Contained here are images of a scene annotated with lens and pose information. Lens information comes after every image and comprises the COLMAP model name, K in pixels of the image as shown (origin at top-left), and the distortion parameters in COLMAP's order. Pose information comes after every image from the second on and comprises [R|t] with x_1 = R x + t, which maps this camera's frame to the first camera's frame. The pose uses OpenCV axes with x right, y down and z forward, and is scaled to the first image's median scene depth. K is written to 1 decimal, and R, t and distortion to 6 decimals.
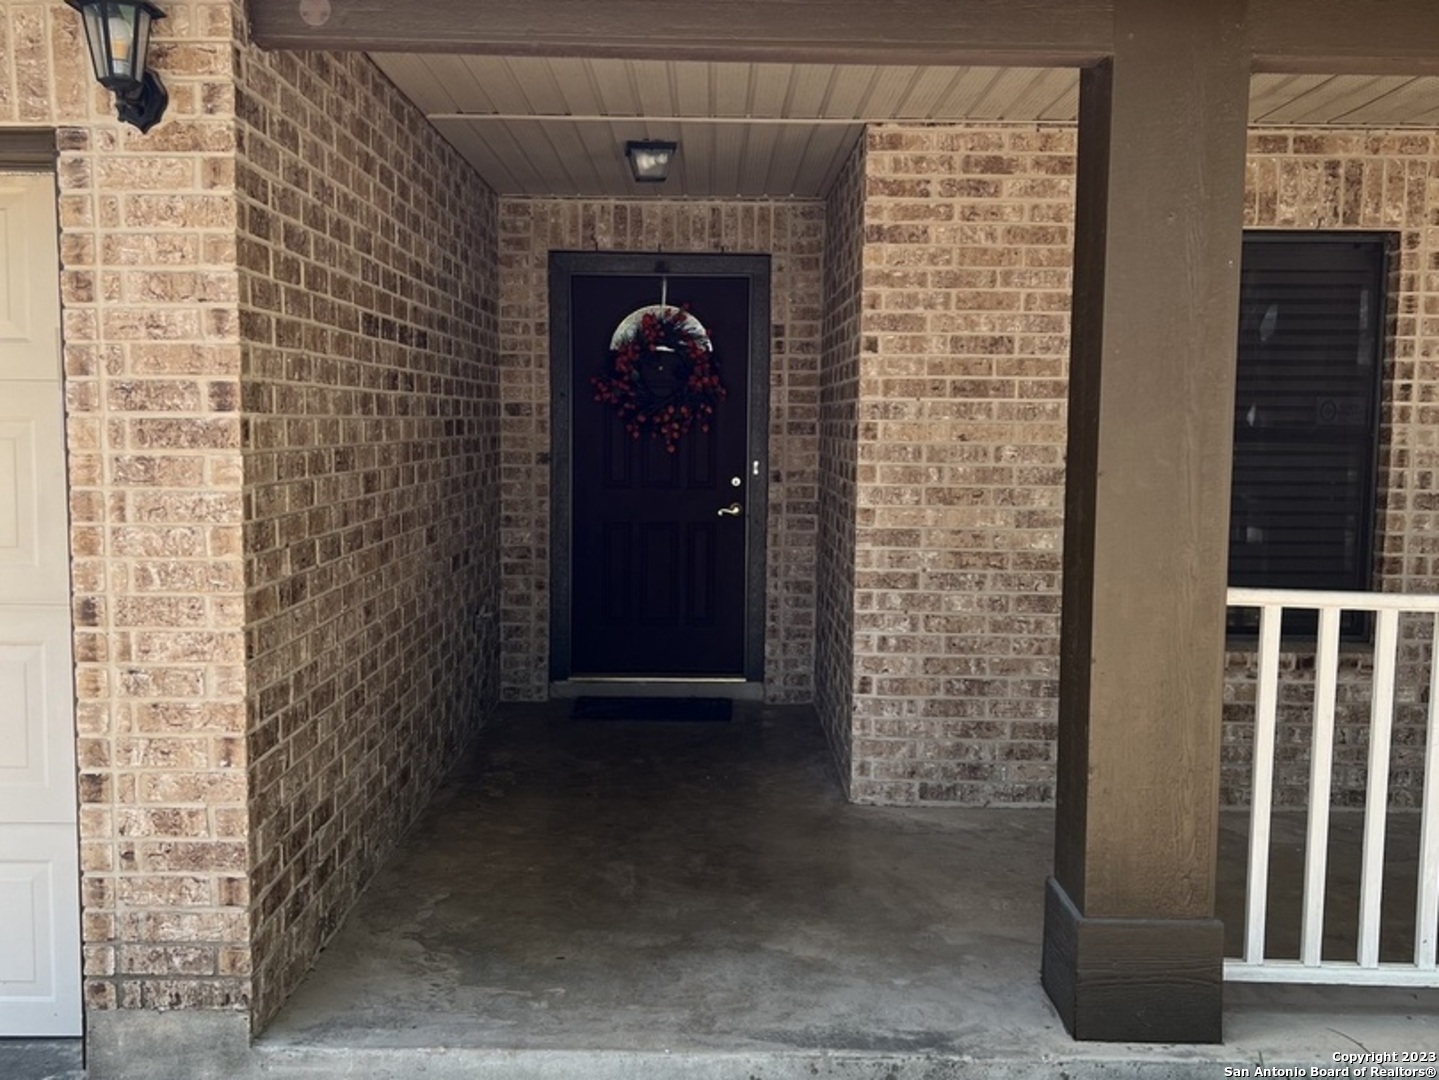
lens RADIAL K [[1439.5, 0, 702.9], [0, 1439.5, 535.4], [0, 0, 1]] dist [0.125888, -0.276332]
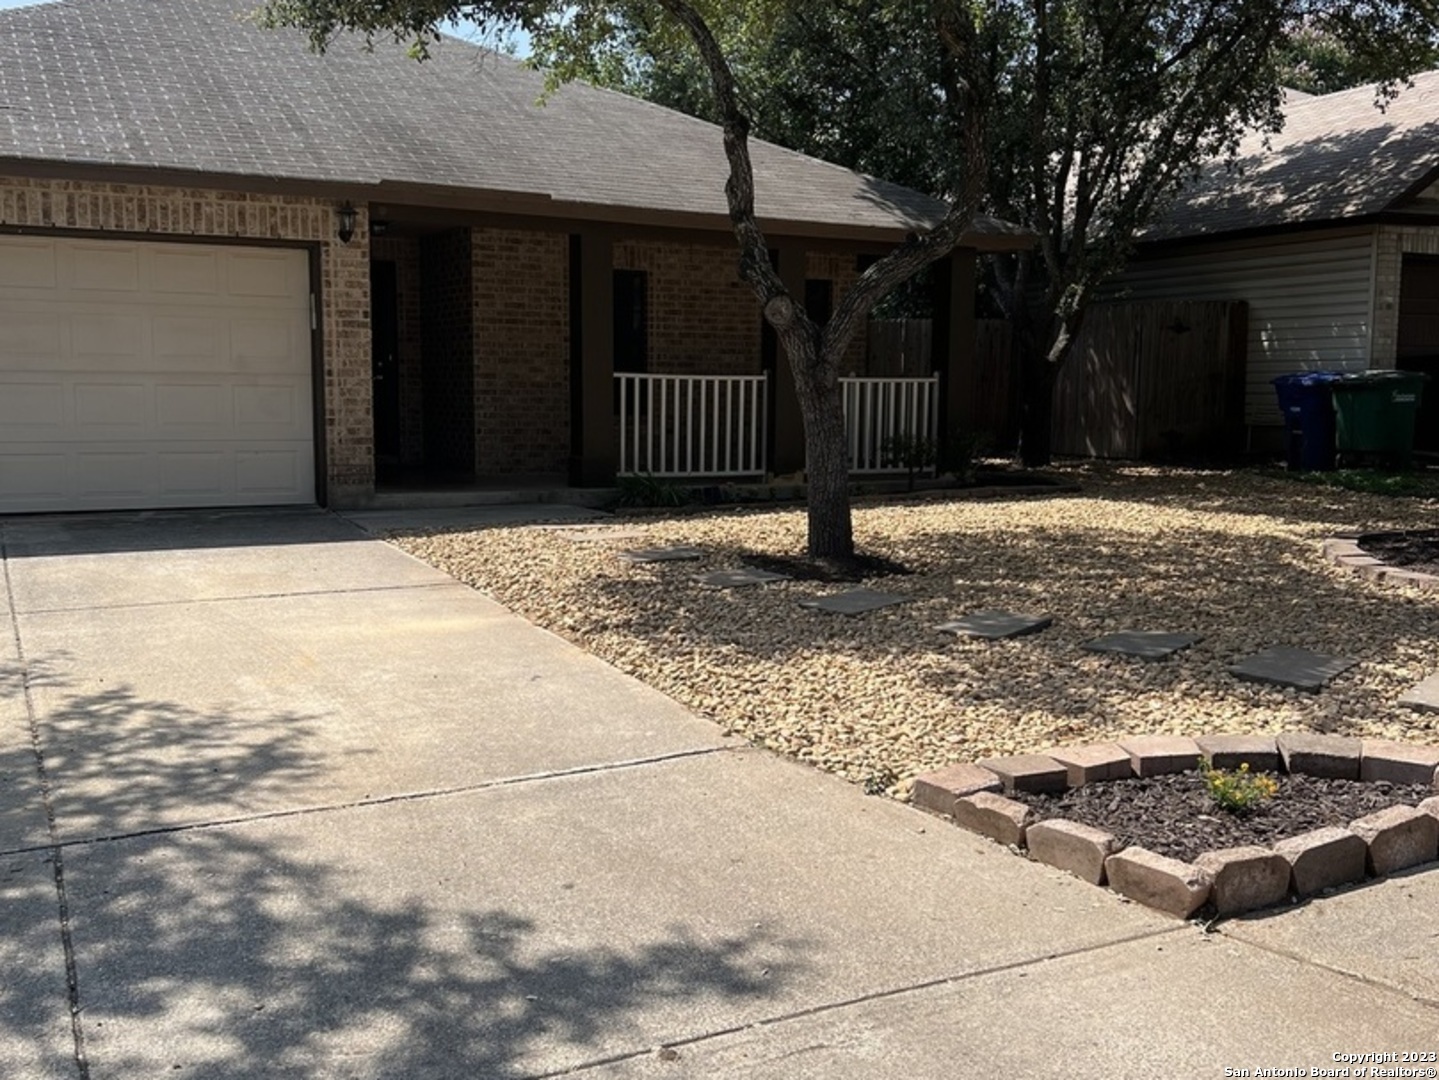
lens RADIAL K [[1464.1, 0, 760.1], [0, 1464.1, 564.5], [0, 0, 1]] dist [0.146816, -0.300258]
pose [[0.869054, -0.064681, 0.490471, -0.900553], [0.043980, 0.997592, 0.053632, 0.256518], [-0.492759, -0.025038, 0.869806, -1.878593]]
